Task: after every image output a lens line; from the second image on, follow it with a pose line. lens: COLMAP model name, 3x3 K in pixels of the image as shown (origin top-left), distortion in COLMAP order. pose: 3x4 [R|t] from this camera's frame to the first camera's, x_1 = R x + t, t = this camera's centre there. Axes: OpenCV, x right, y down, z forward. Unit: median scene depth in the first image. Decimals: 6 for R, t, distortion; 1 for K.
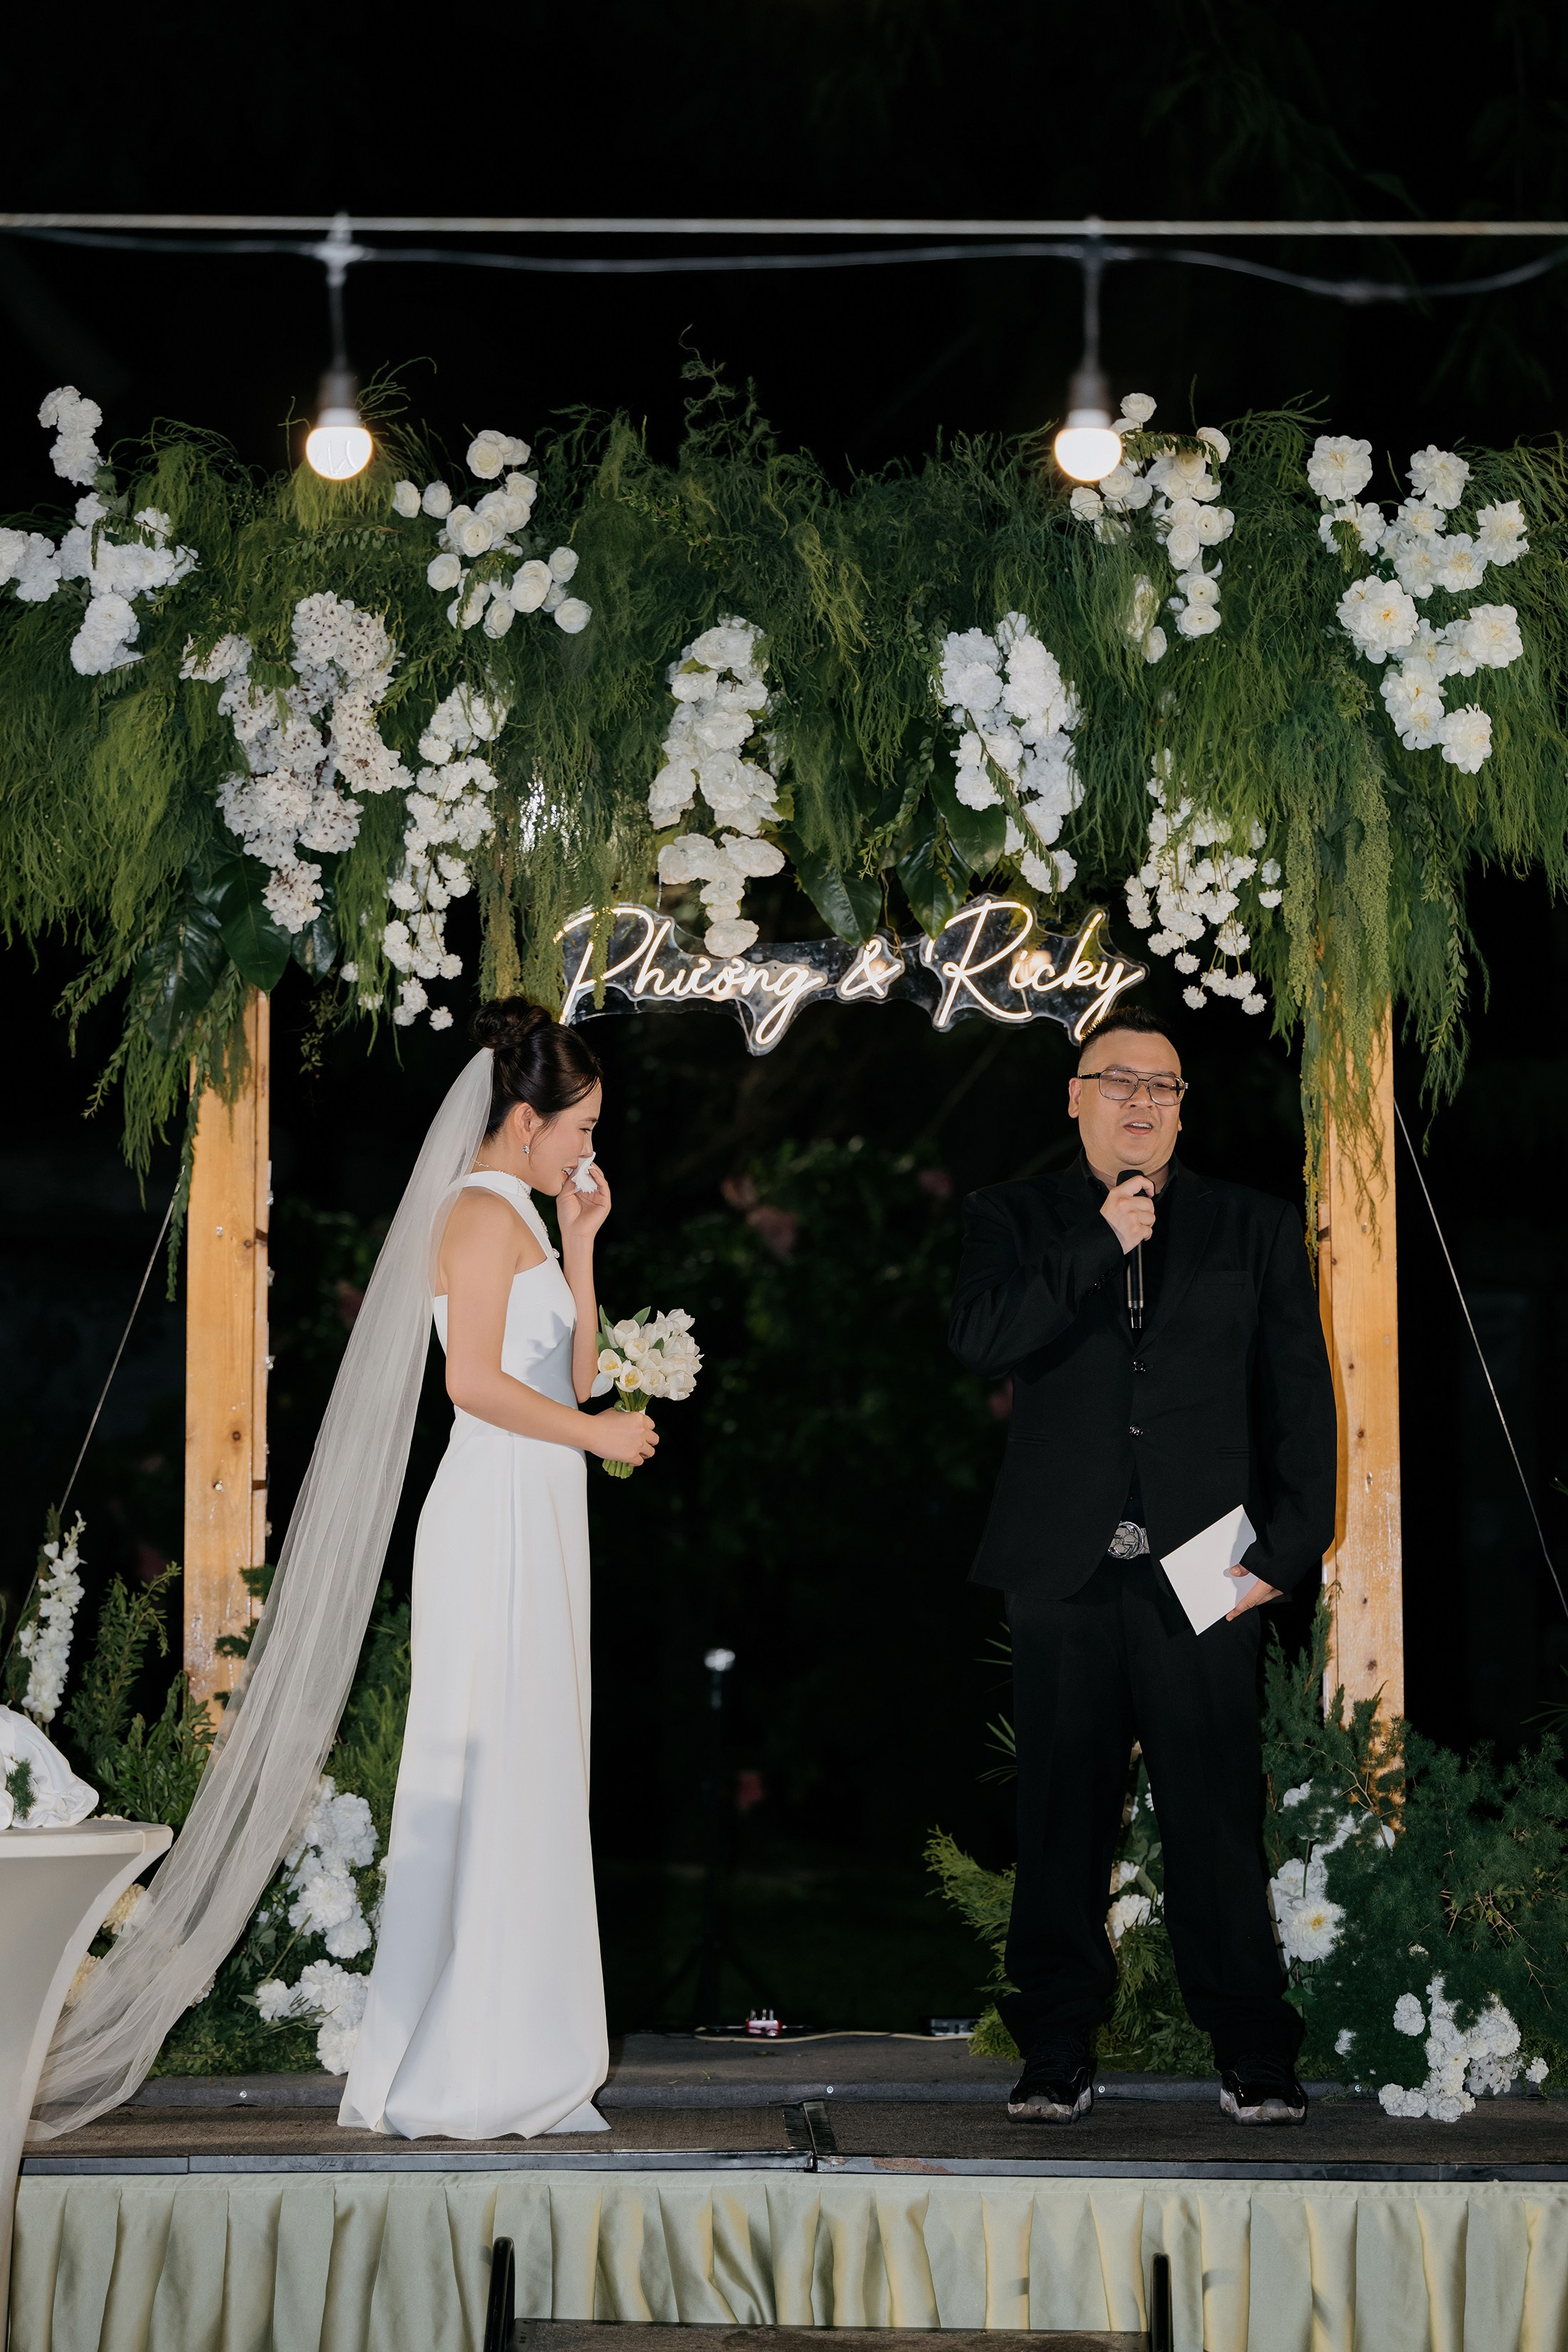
lens RADIAL K [[6665.6, 0, 776.0], [0, 6665.6, 1191.9], [0, 0, 1]] dist [-0.058244, 0.000000]
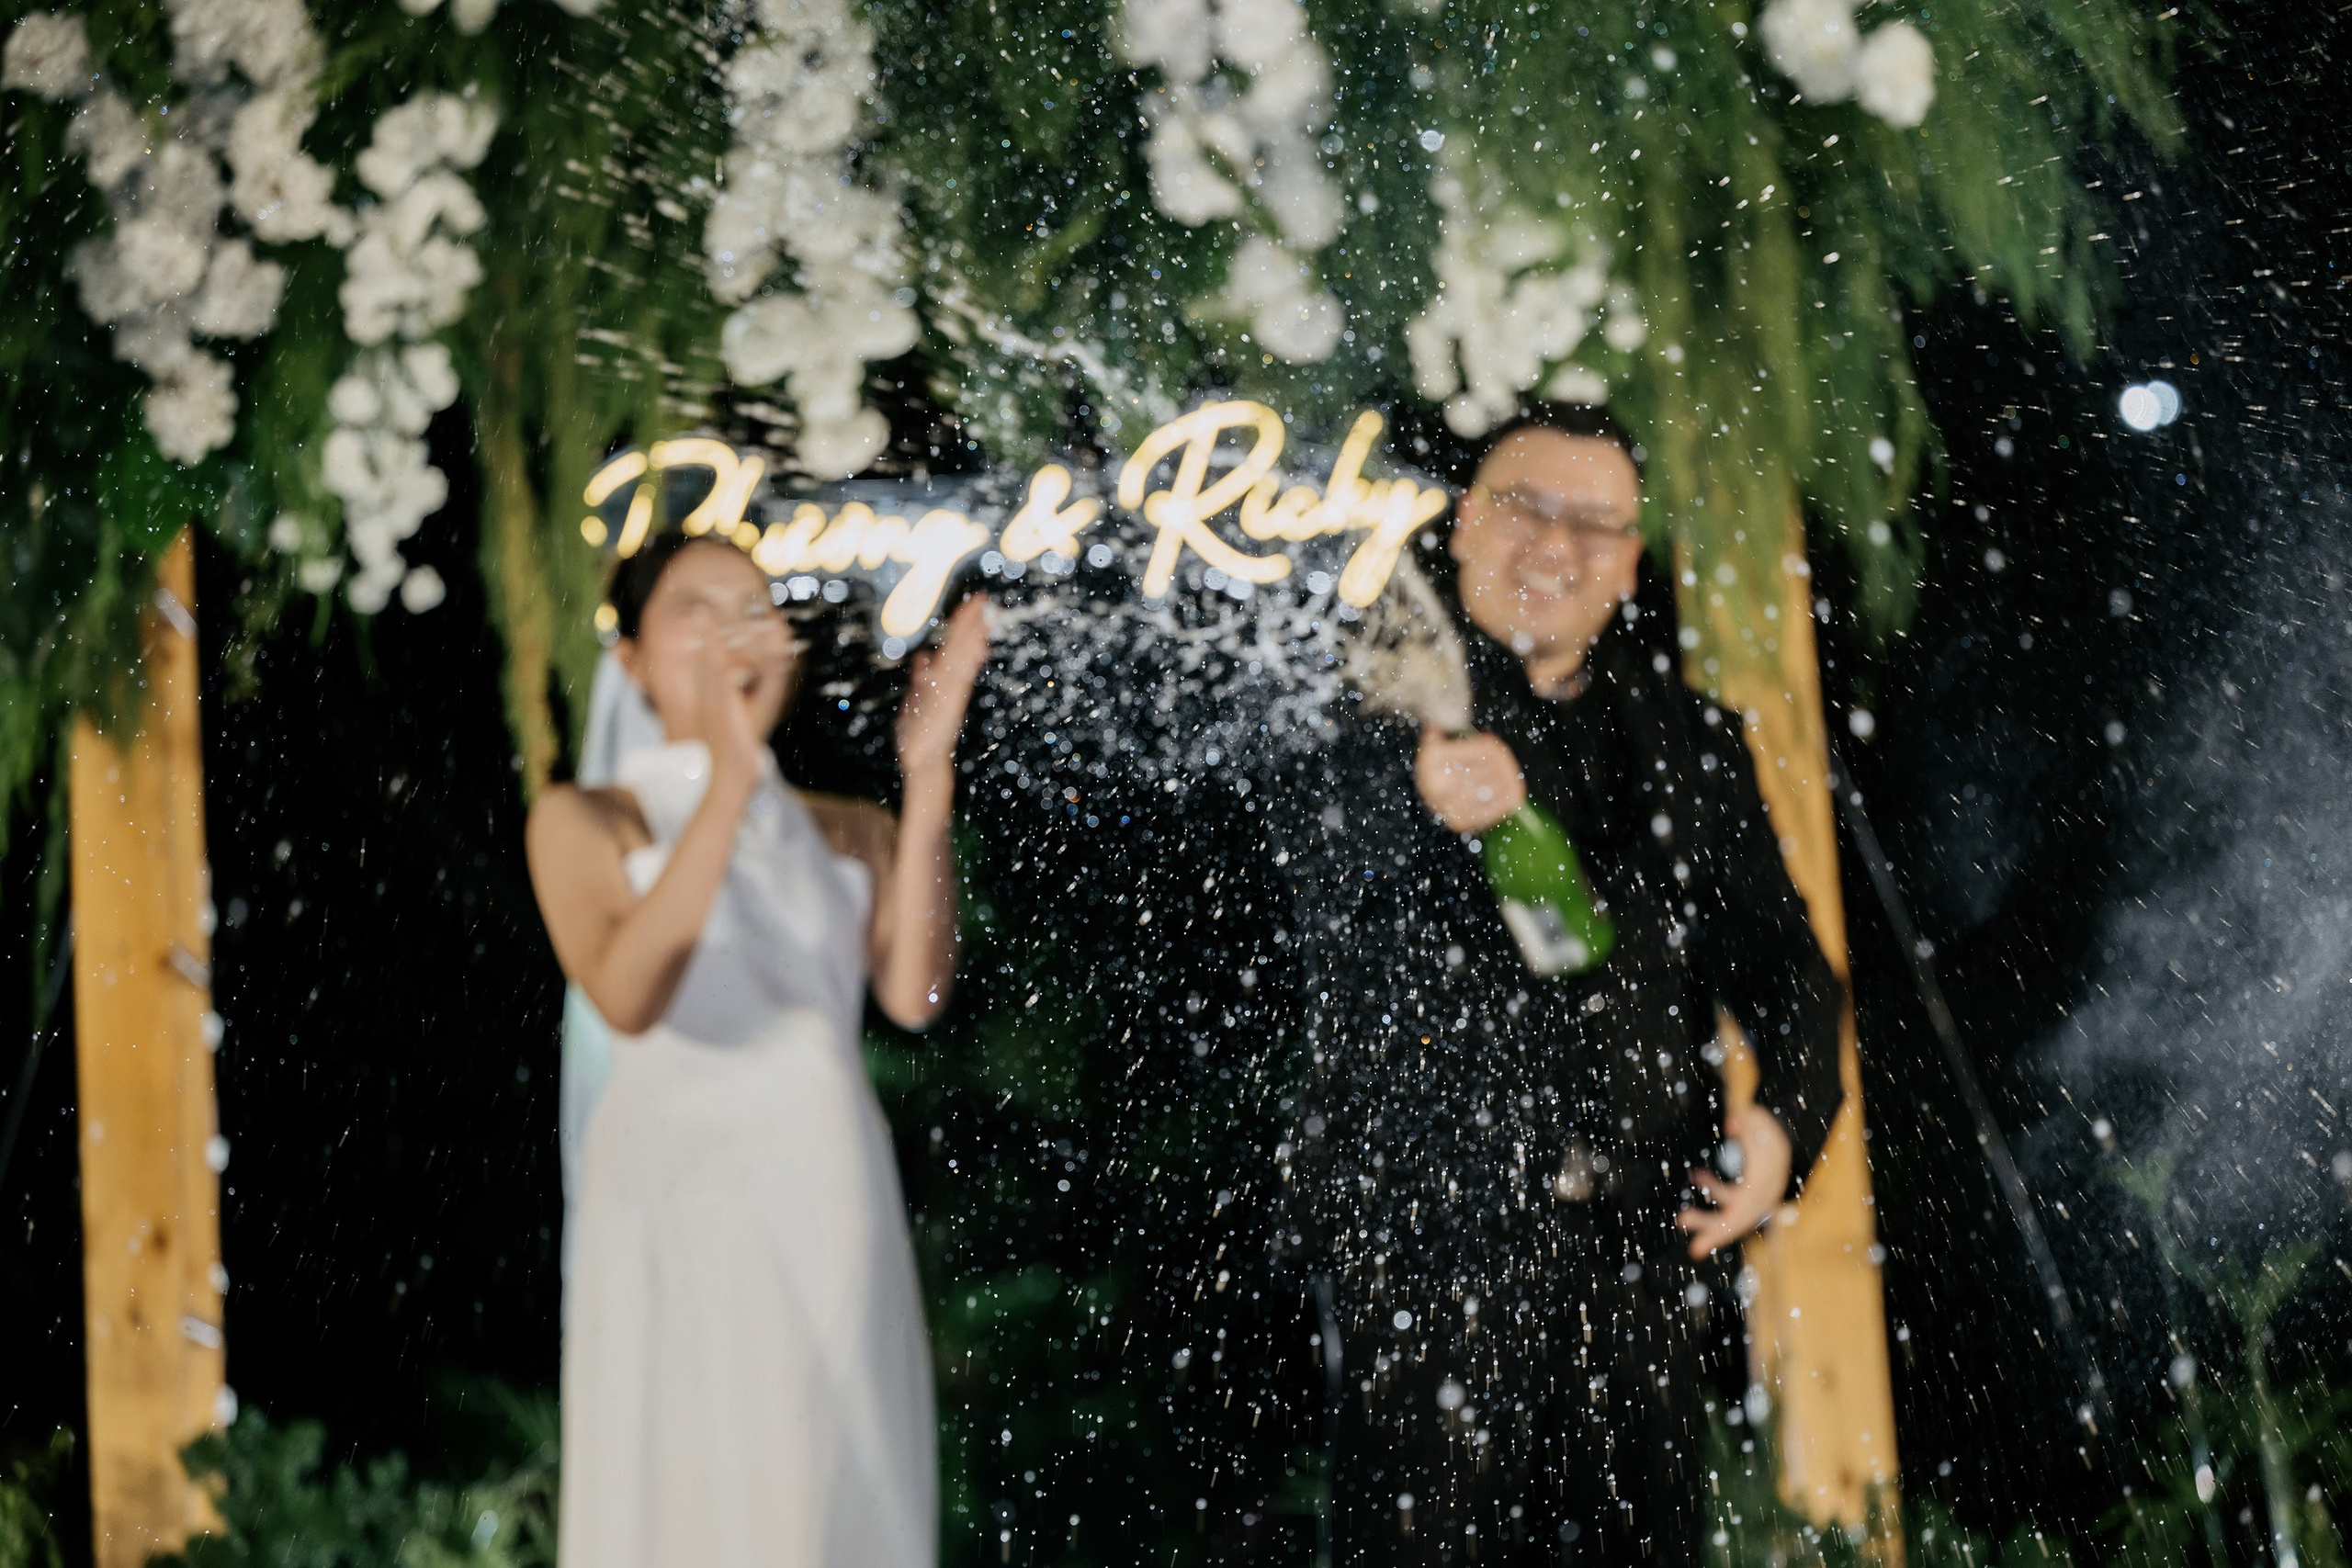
lens RADIAL K [[5741.4, 0, 1174.9], [0, 5741.4, 718.1], [0, 0, 1]] dist [-0.000298, 0.000000]
pose [[0.997202, -0.062471, 0.041066, 0.001313], [0.067404, 0.988900, -0.132413, 0.070204], [-0.032338, 0.134810, 0.990344, 0.422908]]
